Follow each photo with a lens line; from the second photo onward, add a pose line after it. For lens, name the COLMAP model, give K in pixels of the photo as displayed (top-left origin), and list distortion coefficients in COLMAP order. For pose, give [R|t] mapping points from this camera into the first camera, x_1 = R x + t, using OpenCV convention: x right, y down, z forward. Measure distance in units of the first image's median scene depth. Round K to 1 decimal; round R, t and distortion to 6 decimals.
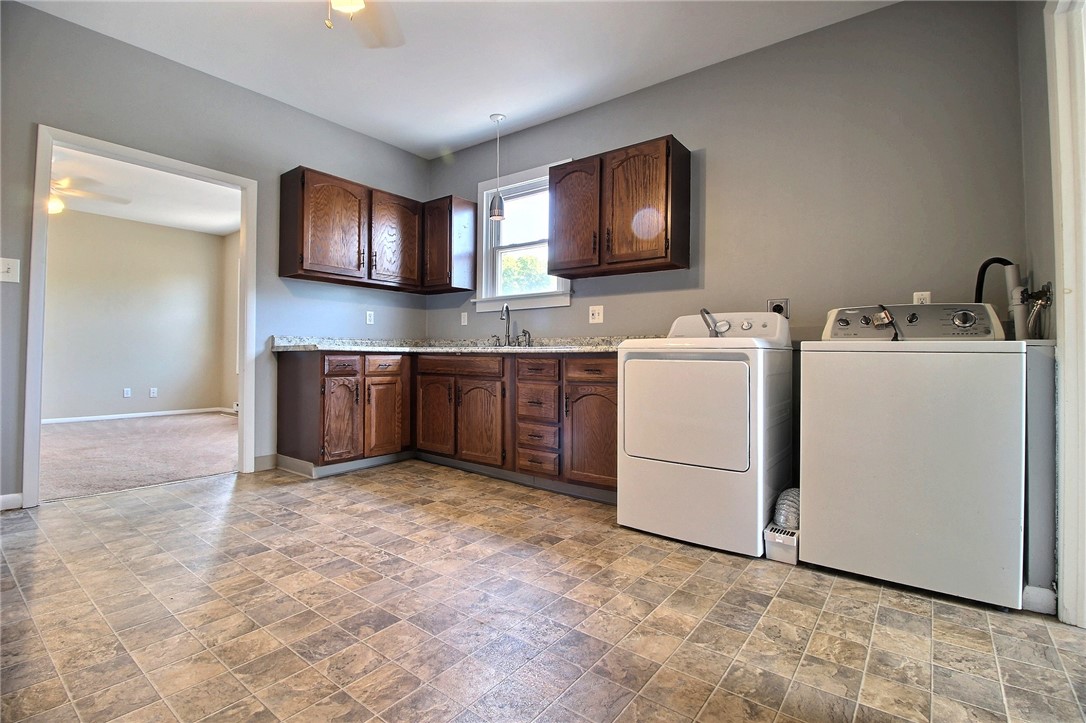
lens RADIAL K [[503.0, 0, 545.7], [0, 503.0, 343.5], [0, 0, 1]] dist [0.000771, -0.012193]
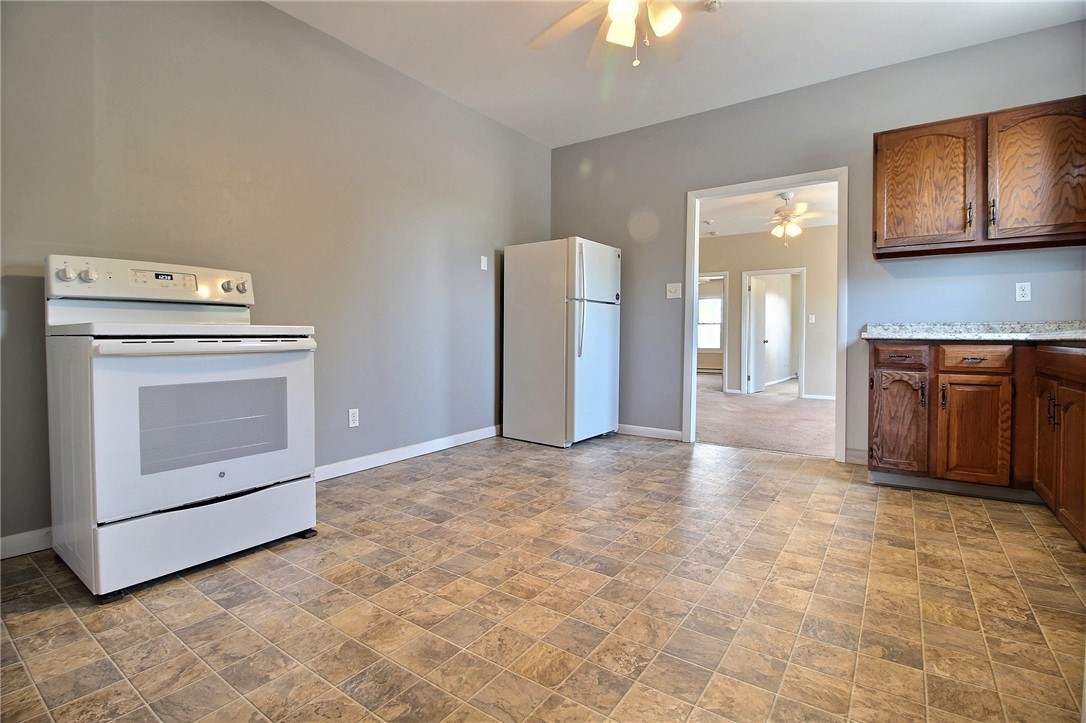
lens RADIAL K [[503.0, 0, 545.7], [0, 503.0, 343.5], [0, 0, 1]] dist [0.000771, -0.012193]
pose [[0.041043, -0.000864, -0.999157, 0.384011], [0.016709, 0.999860, -0.000178, 0.011484], [0.999018, -0.016687, 0.041052, 0.375294]]
